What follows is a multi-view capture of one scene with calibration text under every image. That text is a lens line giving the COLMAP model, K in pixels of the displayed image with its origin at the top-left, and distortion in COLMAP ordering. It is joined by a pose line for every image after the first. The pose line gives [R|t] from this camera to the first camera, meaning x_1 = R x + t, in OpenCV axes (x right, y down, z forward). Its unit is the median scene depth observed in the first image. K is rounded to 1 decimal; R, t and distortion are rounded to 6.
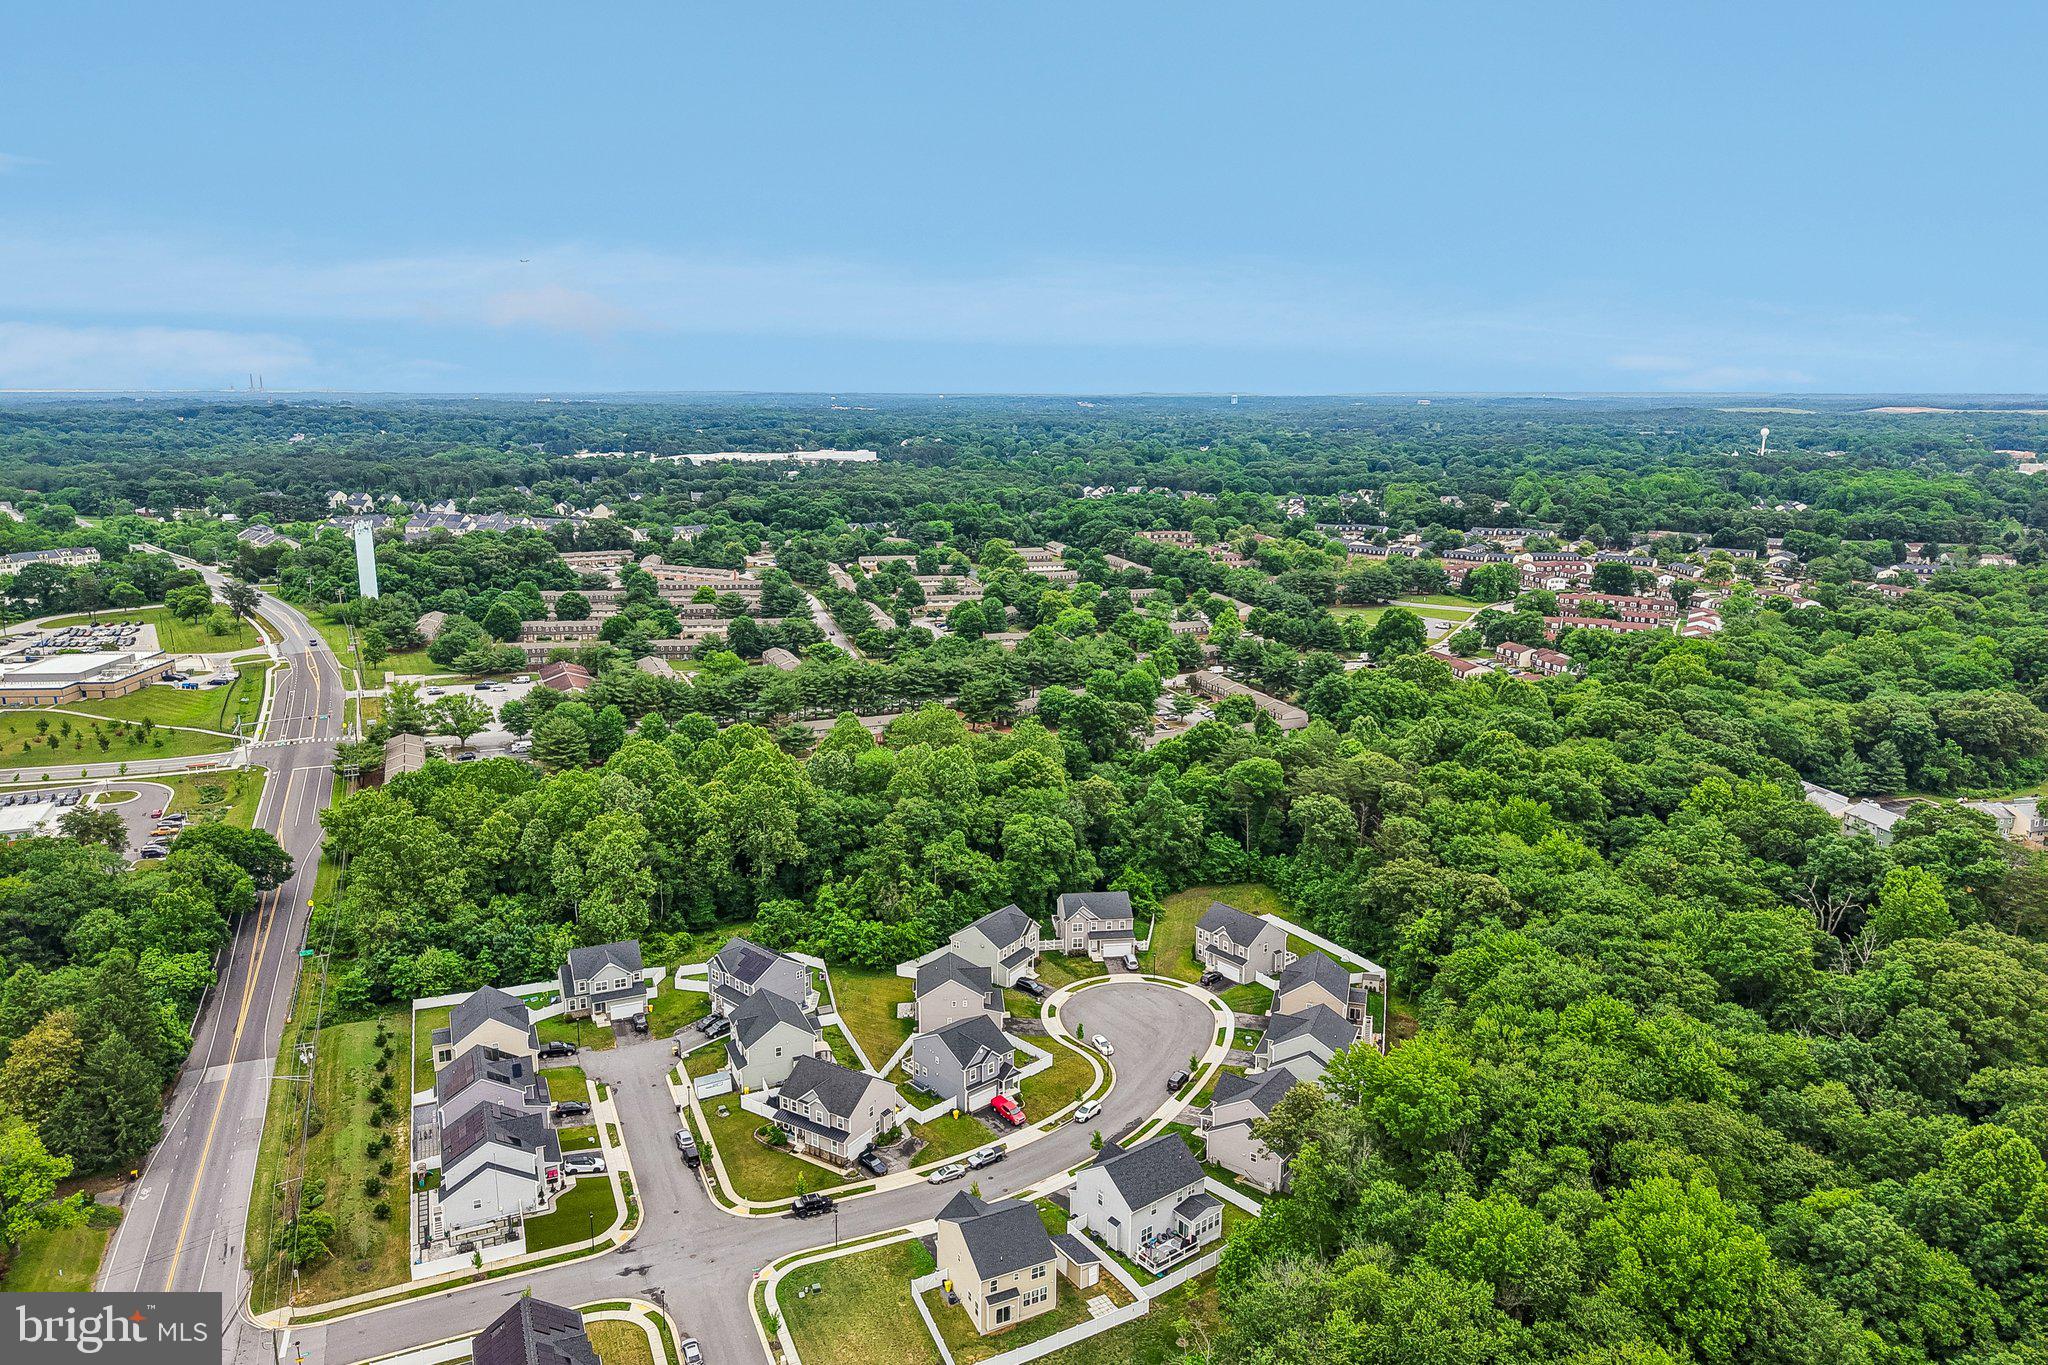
lens RADIAL K [[1364.1, 0, 1032.9], [0, 1364.1, 686.9], [0, 0, 1]] dist [-0.001343, -0.000515]
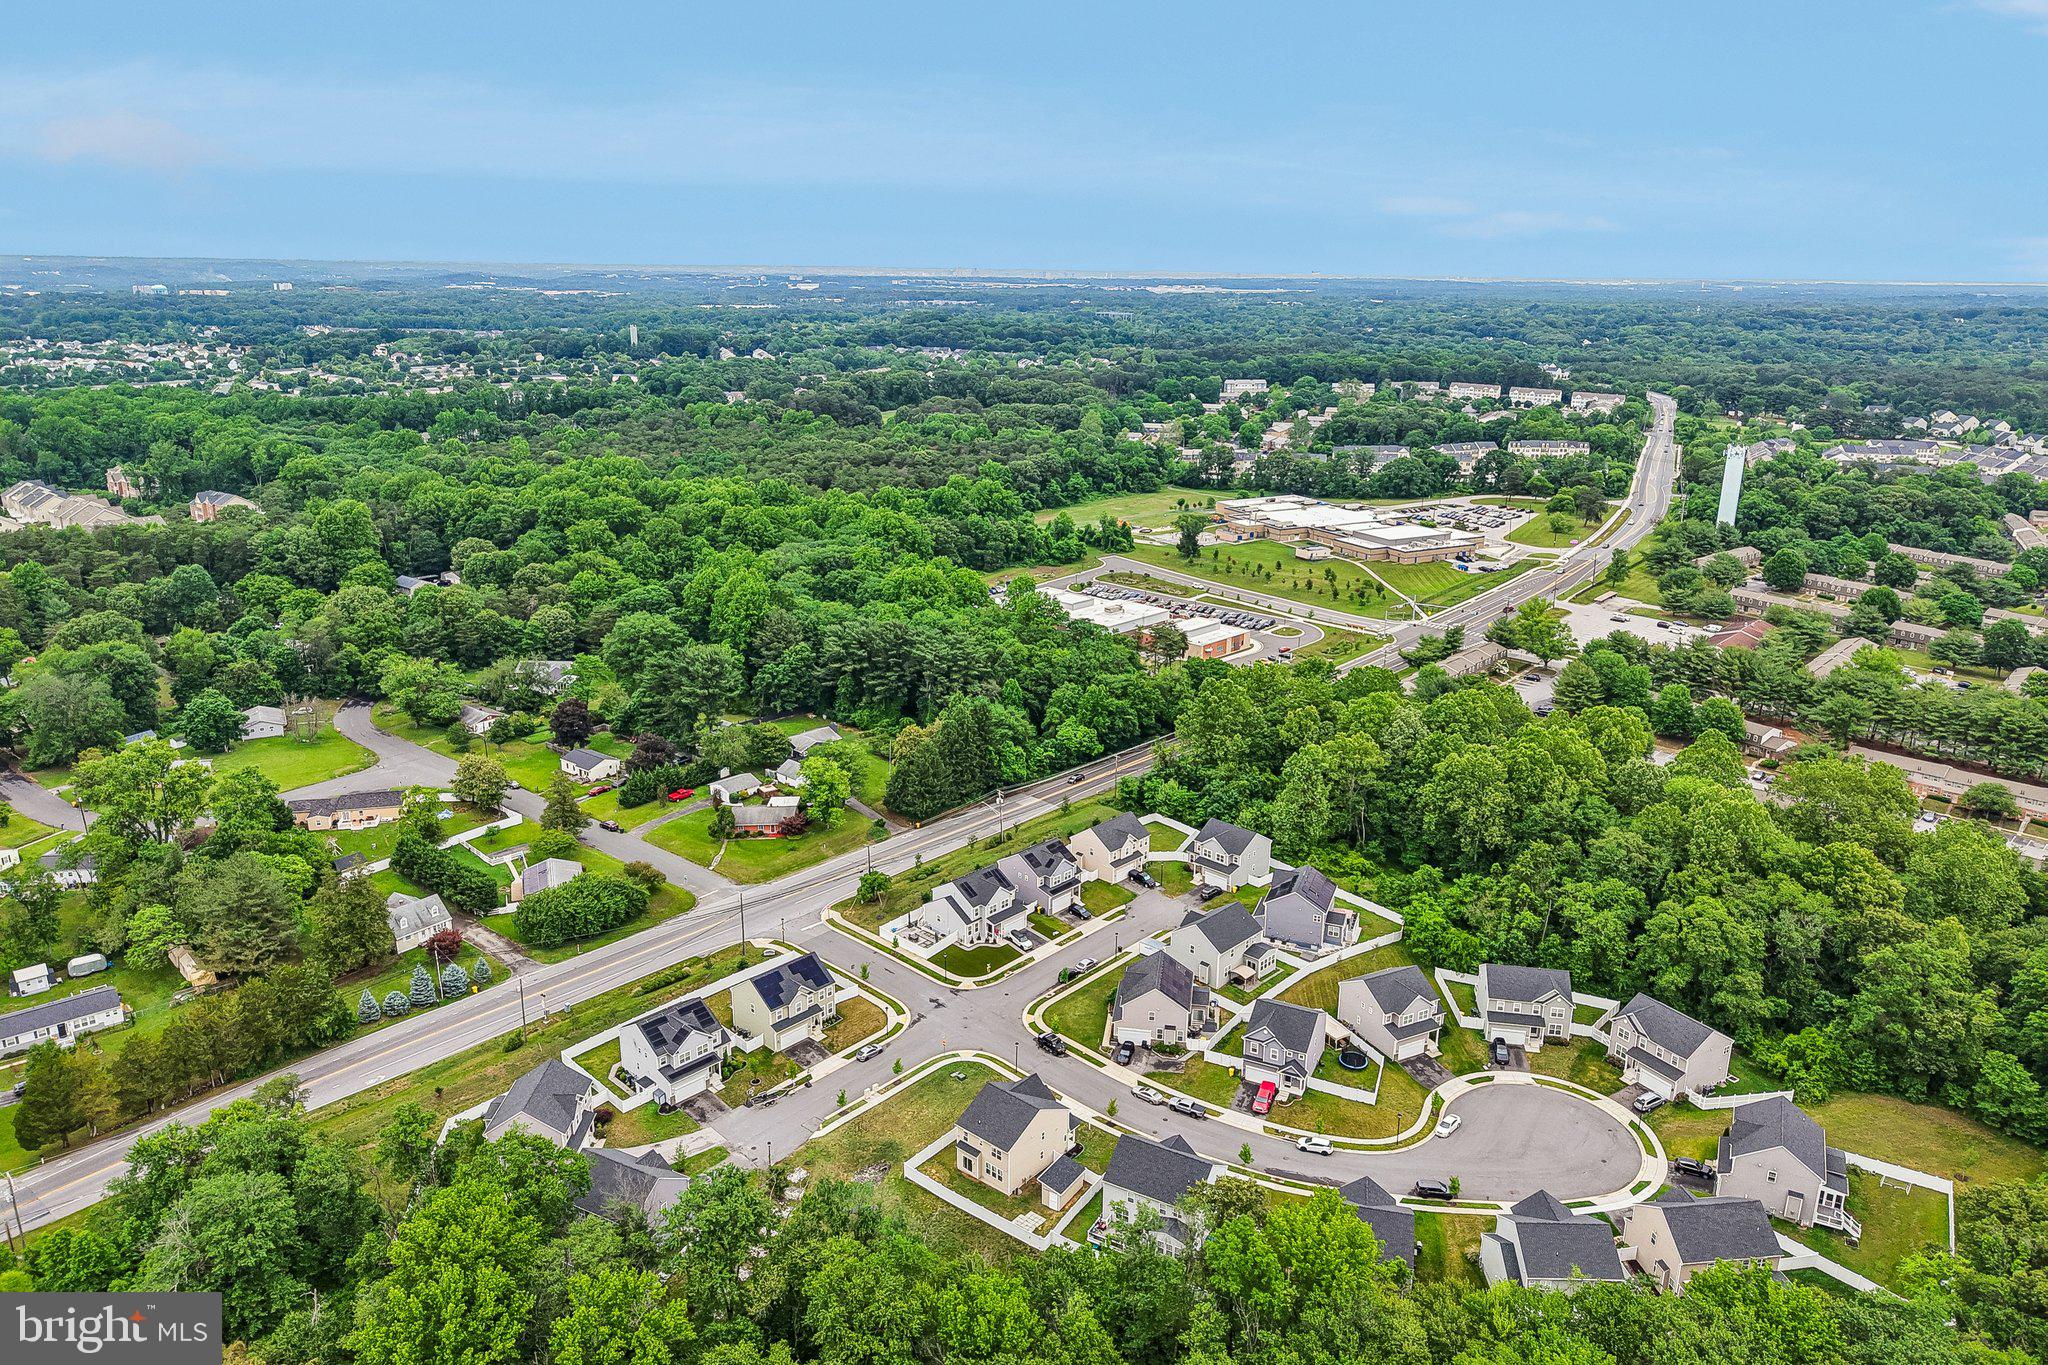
lens RADIAL K [[1364.1, 0, 1032.9], [0, 1364.1, 686.9], [0, 0, 1]] dist [-0.001343, -0.000515]
pose [[0.395136, 0.284109, -0.873584, 0.794924], [-0.217827, 0.952828, 0.211354, -0.176067], [0.892423, 0.106776, 0.438383, 0.408674]]
